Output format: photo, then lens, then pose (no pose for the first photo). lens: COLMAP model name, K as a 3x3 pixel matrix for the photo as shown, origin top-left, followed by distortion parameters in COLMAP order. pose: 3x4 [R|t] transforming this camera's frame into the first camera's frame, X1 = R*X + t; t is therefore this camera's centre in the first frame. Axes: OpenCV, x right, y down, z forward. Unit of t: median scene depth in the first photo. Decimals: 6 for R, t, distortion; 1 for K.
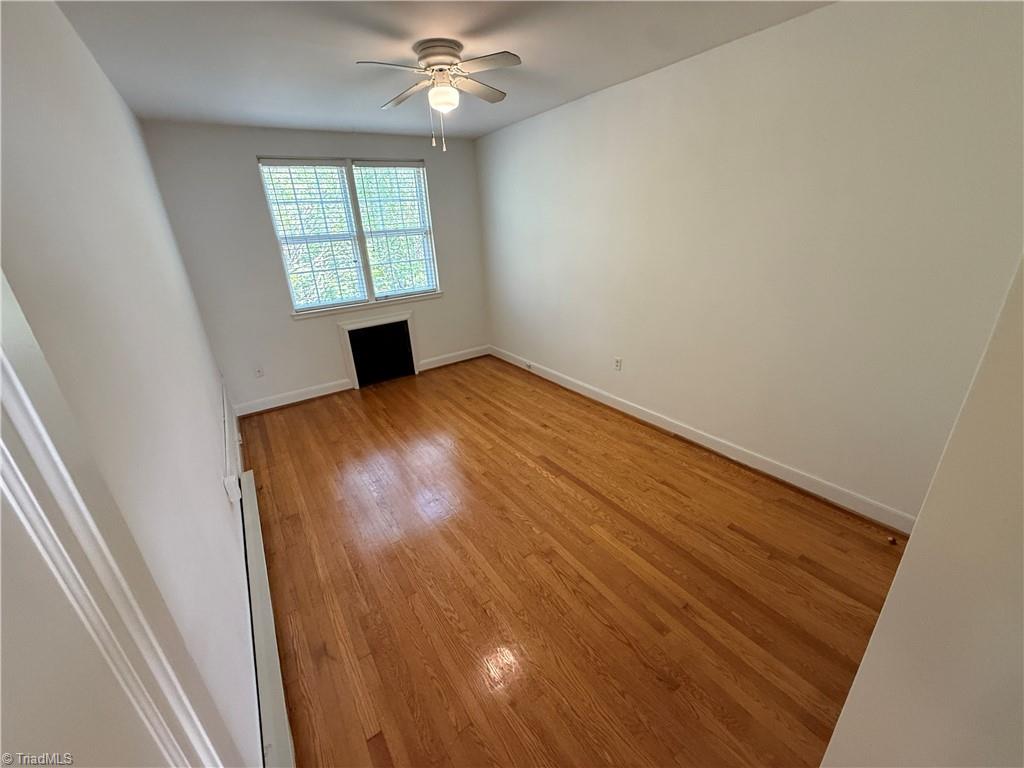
lens RADIAL K [[408.2, 0, 514.4], [0, 408.2, 380.5], [0, 0, 1]] dist [0.002611, 0.000312]
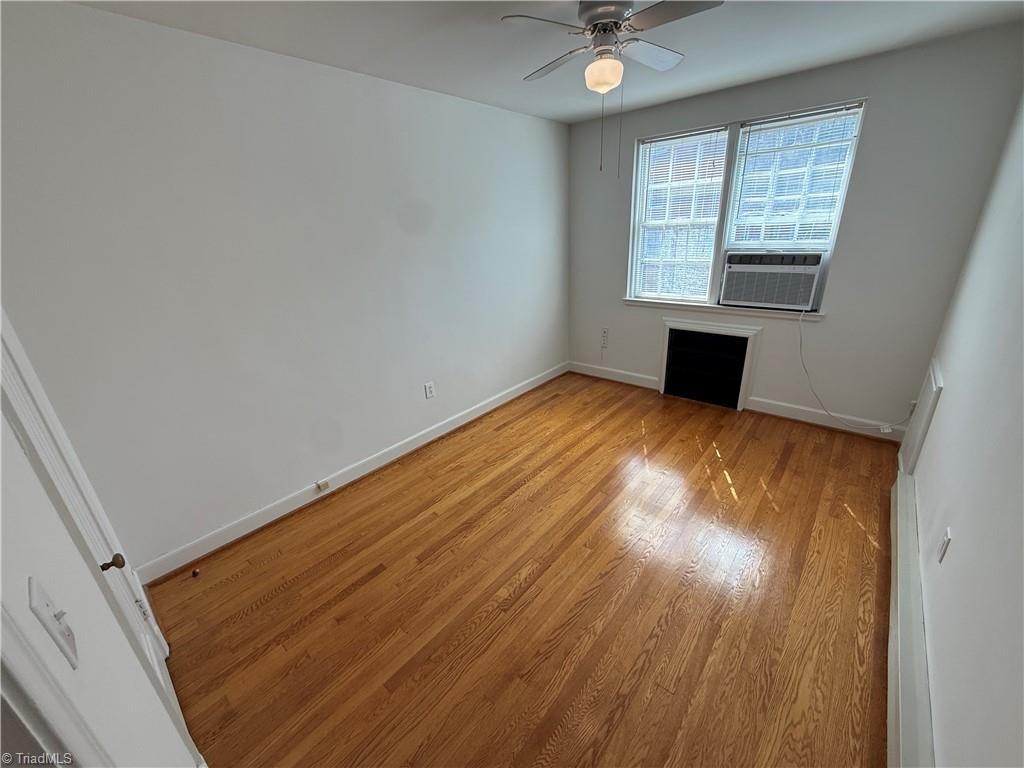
lens RADIAL K [[408.2, 0, 511.2], [0, 408.2, 387.4], [0, 0, 1]] dist [0.002611, 0.000312]
pose [[0.255915, 0.395526, -0.882081, 0.319513], [-0.320411, 0.895593, 0.308626, -0.161877], [0.912055, 0.203646, 0.355927, 0.377913]]
